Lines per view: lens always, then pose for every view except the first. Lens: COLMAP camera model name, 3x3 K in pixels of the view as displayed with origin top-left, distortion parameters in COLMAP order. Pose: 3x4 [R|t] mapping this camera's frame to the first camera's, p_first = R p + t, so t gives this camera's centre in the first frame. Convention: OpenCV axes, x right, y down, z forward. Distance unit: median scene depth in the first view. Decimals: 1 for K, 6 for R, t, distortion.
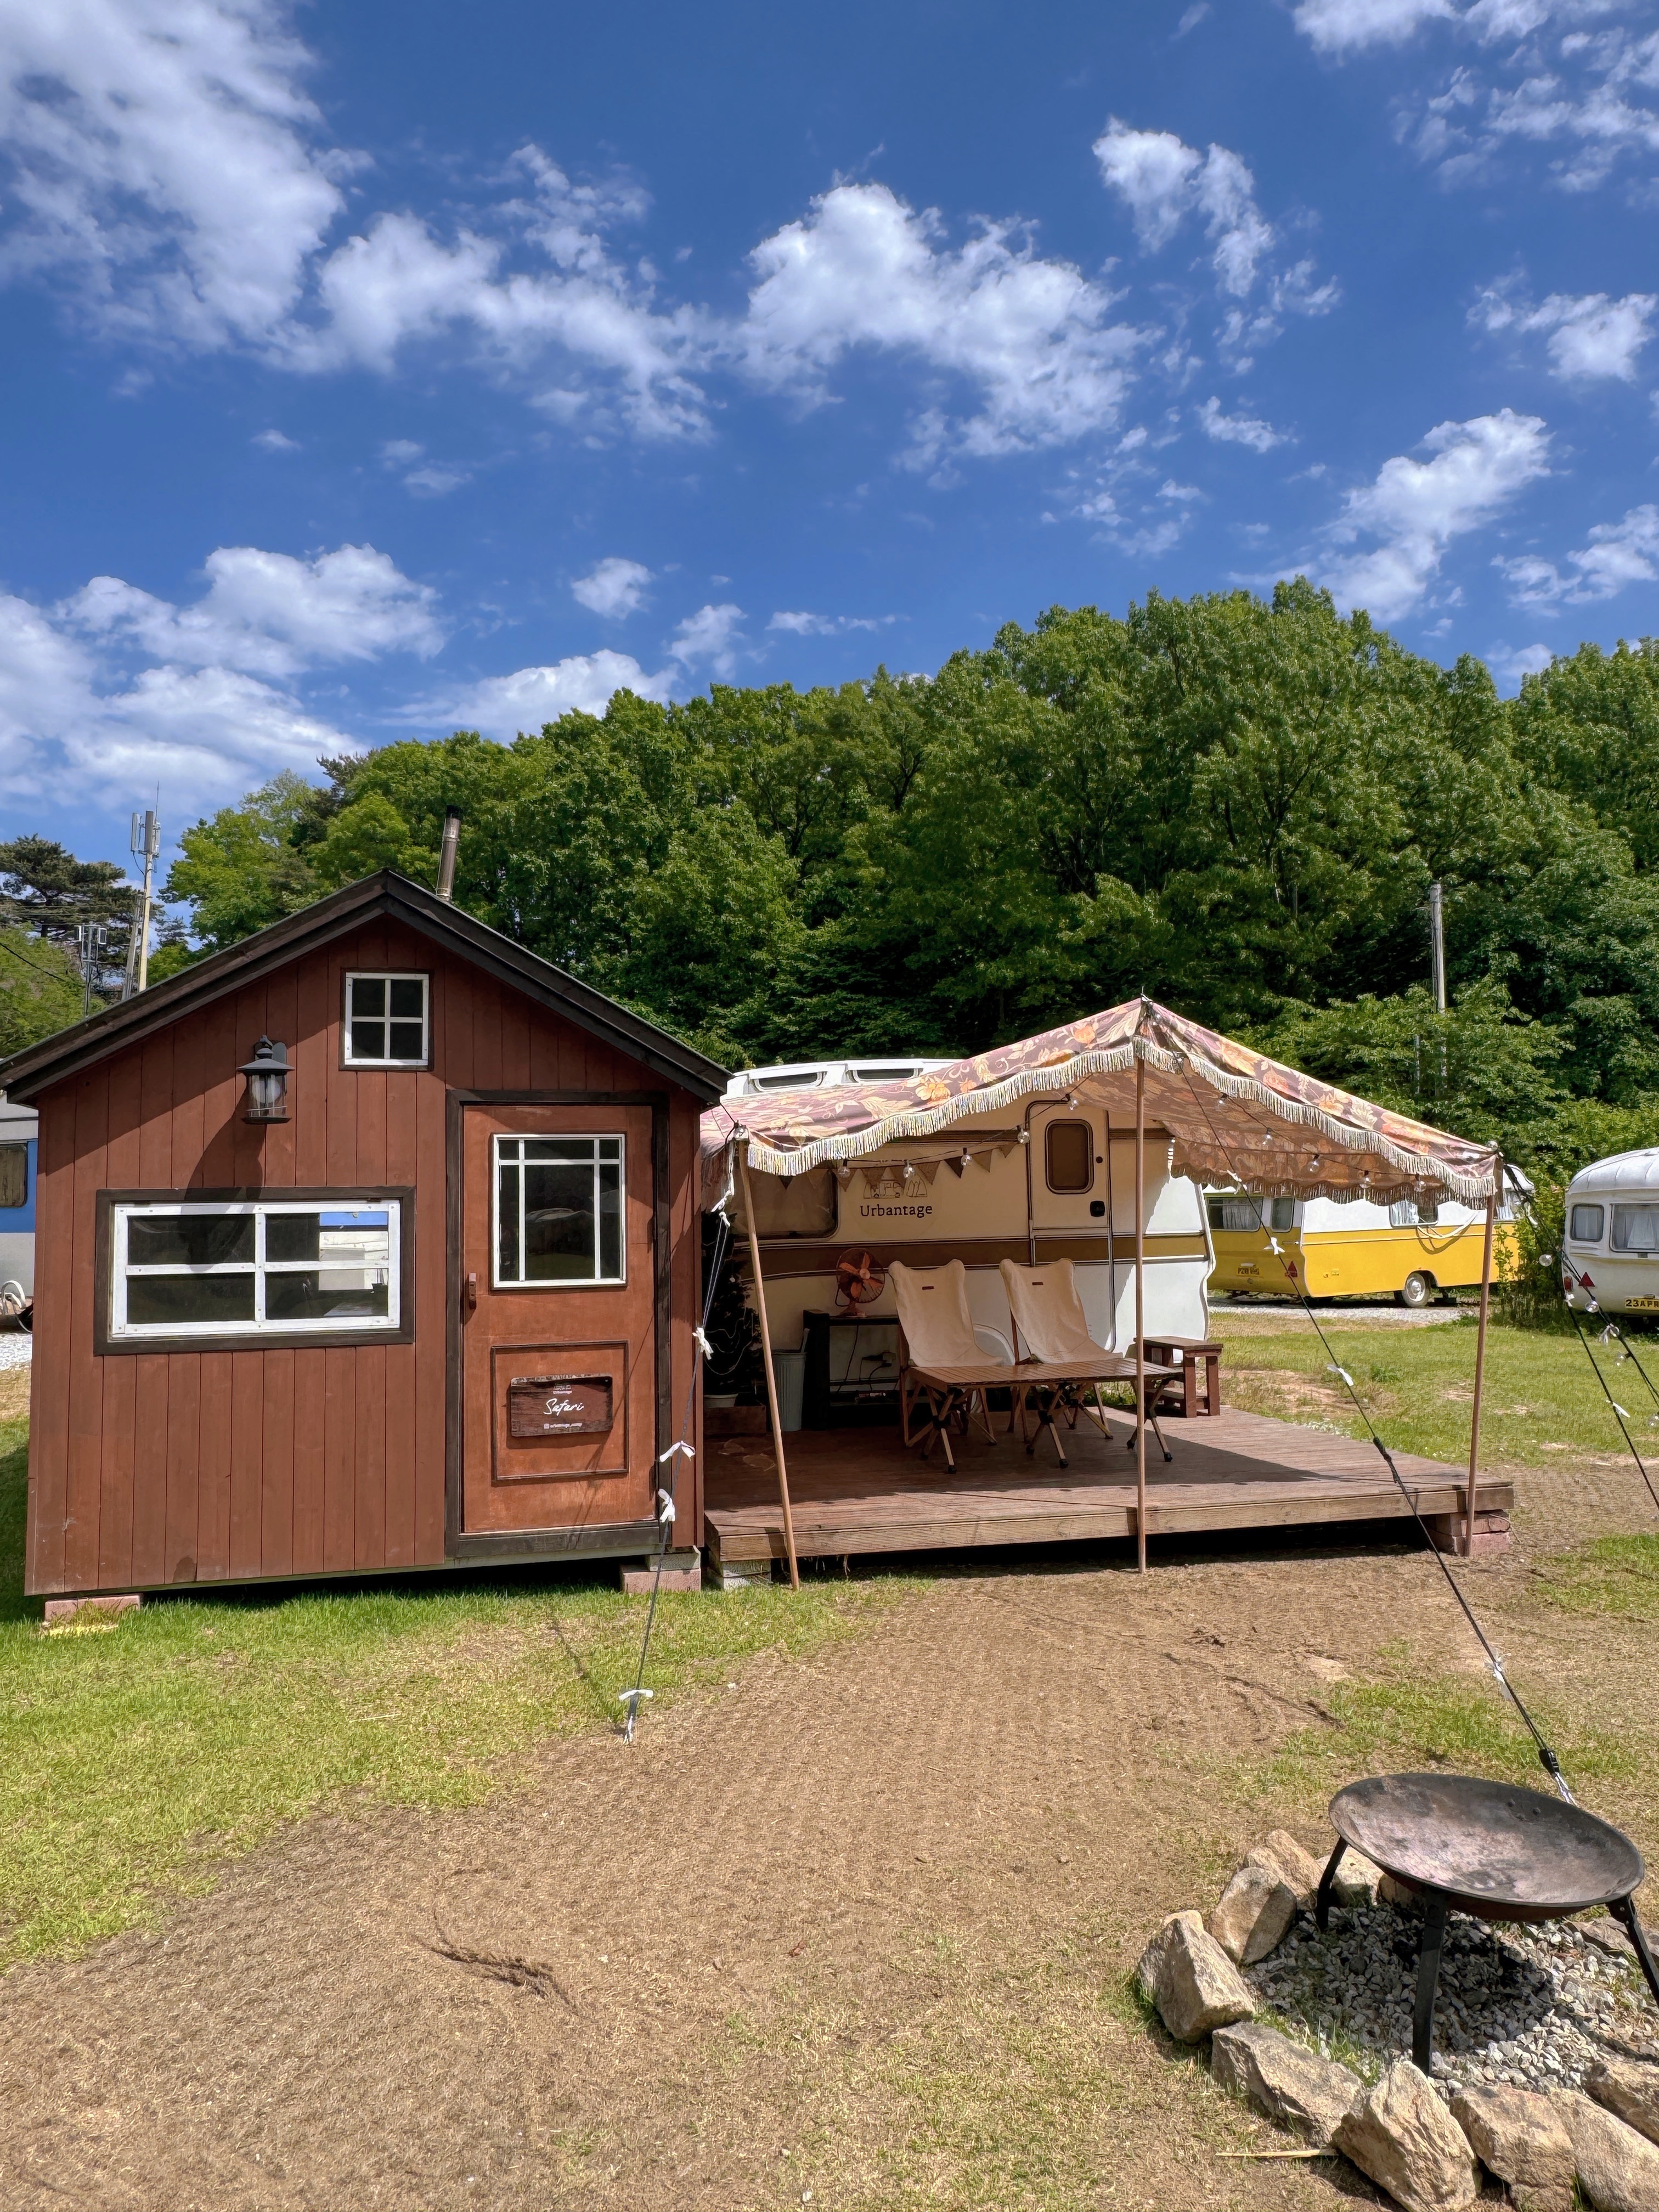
lens RADIAL K [[1402.6, 0, 840.5], [0, 1402.6, 1054.5], [0, 0, 1]] dist [-0.030514, 0.035590]
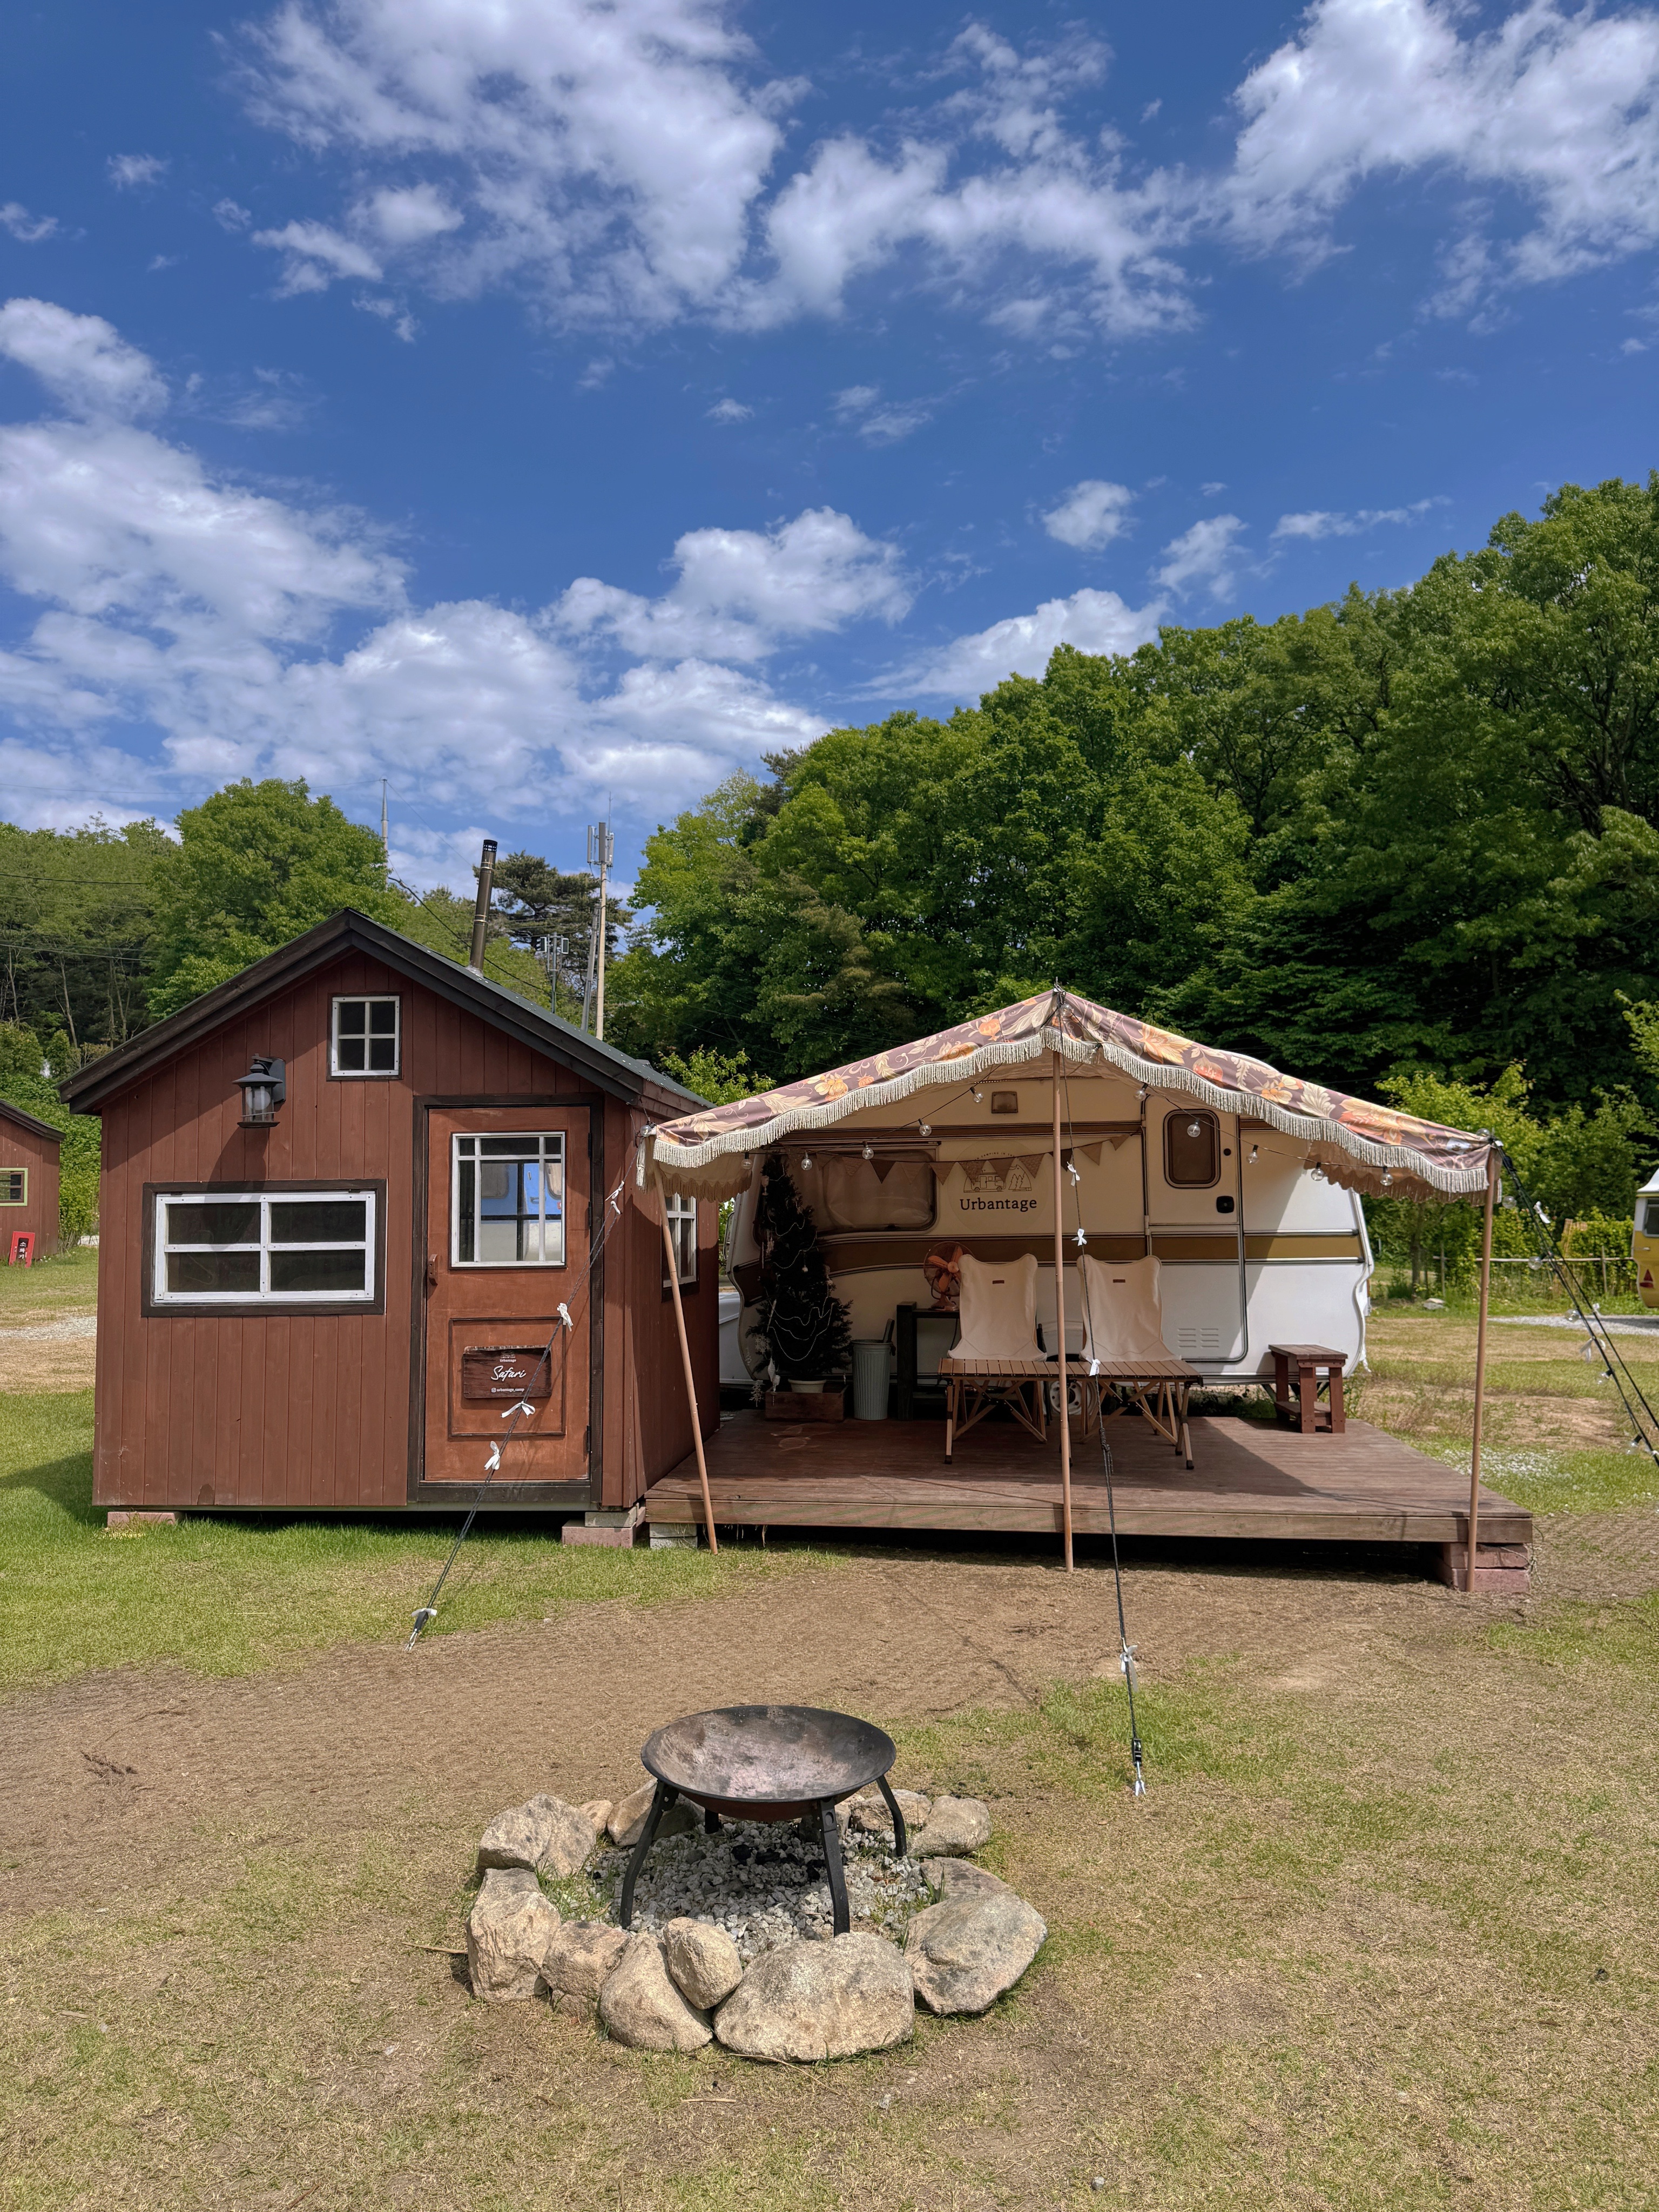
lens RADIAL K [[1570.1, 0, 837.2], [0, 1570.1, 1081.2], [0, 0, 1]] dist [0.081497, -0.085016]
pose [[0.942222, -0.023320, -0.334177, 0.442927], [0.030179, 0.999427, 0.015346, 0.003668], [0.333627, -0.024544, 0.942385, -0.099007]]
